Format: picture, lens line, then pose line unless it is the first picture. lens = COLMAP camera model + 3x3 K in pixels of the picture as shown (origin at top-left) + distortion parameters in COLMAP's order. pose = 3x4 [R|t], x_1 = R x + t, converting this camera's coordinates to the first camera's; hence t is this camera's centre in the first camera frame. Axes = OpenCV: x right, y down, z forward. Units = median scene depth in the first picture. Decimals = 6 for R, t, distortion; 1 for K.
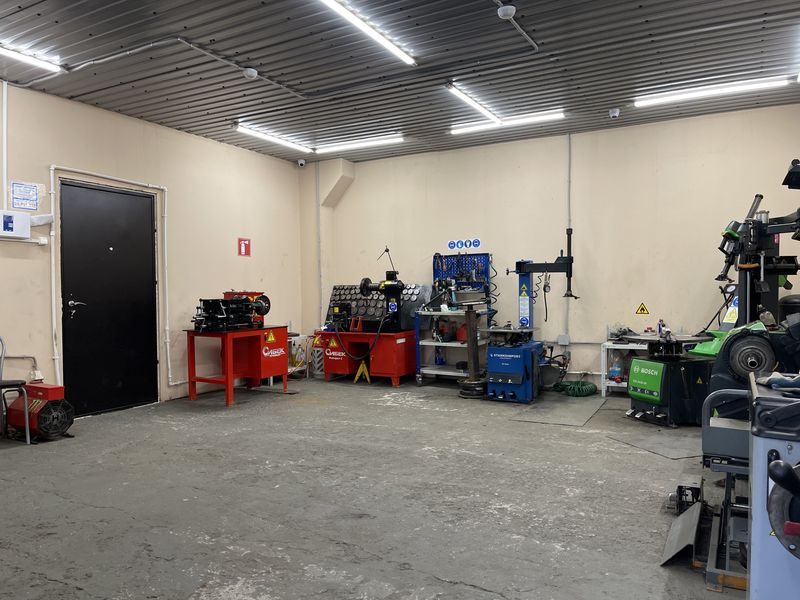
lens RADIAL K [[604.8, 0, 399.7], [0, 604.8, 302.8], [0, 0, 1]] dist [0.075256, -0.102559]
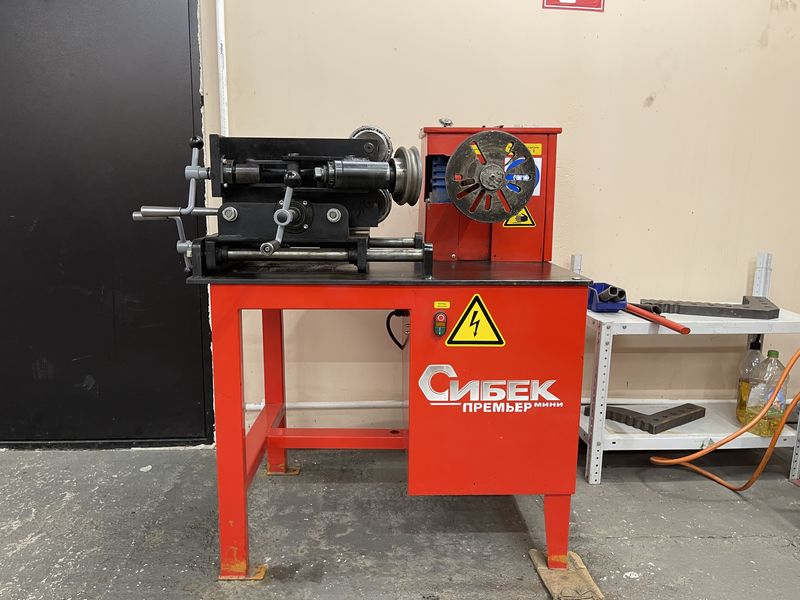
lens RADIAL K [[604.8, 0, 402.0], [0, 604.8, 303.3], [0, 0, 1]] dist [0.075256, -0.102559]
pose [[0.551496, 0.162898, -0.818117, -0.051017], [-0.040308, 0.984806, 0.168916, 0.013896], [0.833203, -0.060180, 0.549683, 0.868880]]
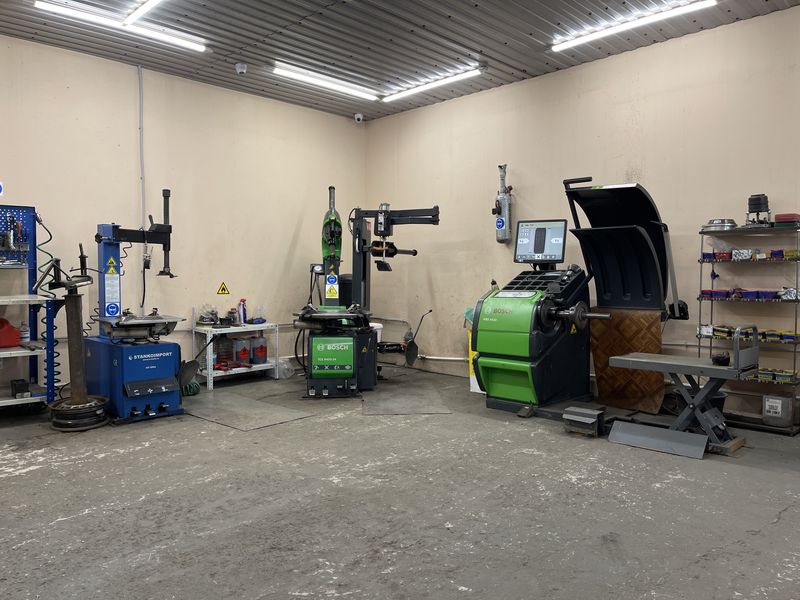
lens RADIAL K [[604.8, 0, 400.5], [0, 604.8, 303.6], [0, 0, 1]] dist [0.075256, -0.102559]
pose [[0.268101, -0.037102, 0.962676, -0.415001], [0.016764, 0.999287, 0.033844, 0.005665], [-0.963245, 0.007064, 0.268531, 0.487954]]
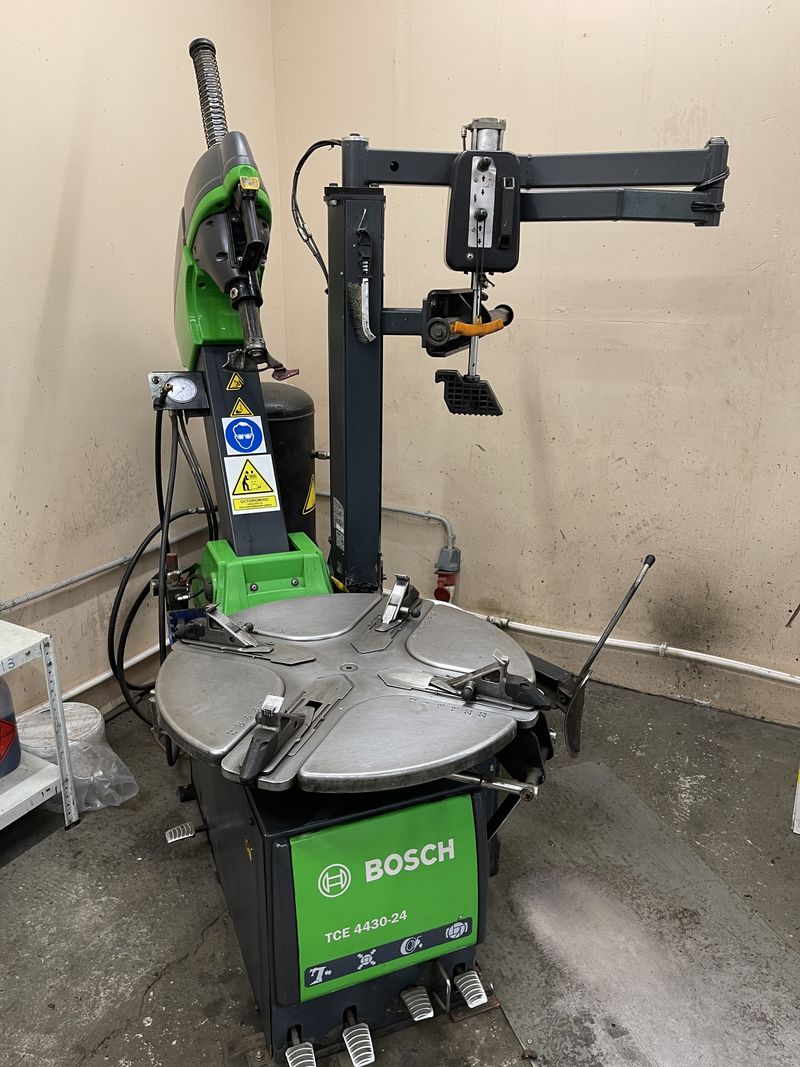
lens RADIAL K [[806.6, 0, 399.5], [0, 806.6, 539.5], [0, 0, 1]] dist [0.075256, -0.102559]
pose [[-0.000462, -0.313683, 0.949528, 0.135028], [0.017195, 0.949385, 0.313644, -0.064489], [-0.999852, 0.016472, 0.004956, 0.778696]]
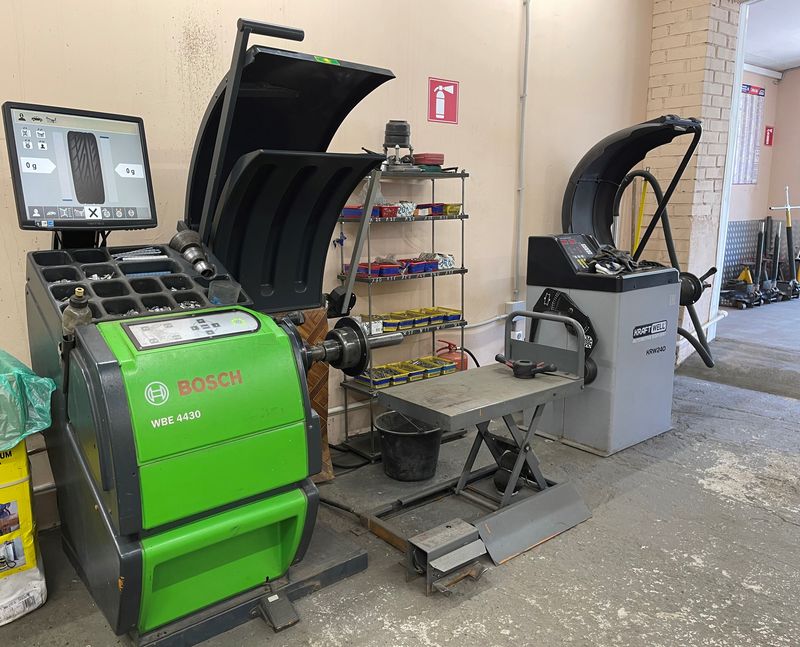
lens RADIAL K [[657.4, 0, 369.9], [0, 657.4, 326.1], [0, 0, 1]] dist [0.057672, -0.078079]
pose [[-0.919045, -0.060530, 0.389477, 0.135892], [0.022214, 0.978613, 0.204509, -0.033552], [-0.393526, 0.196605, -0.898044, 0.767494]]
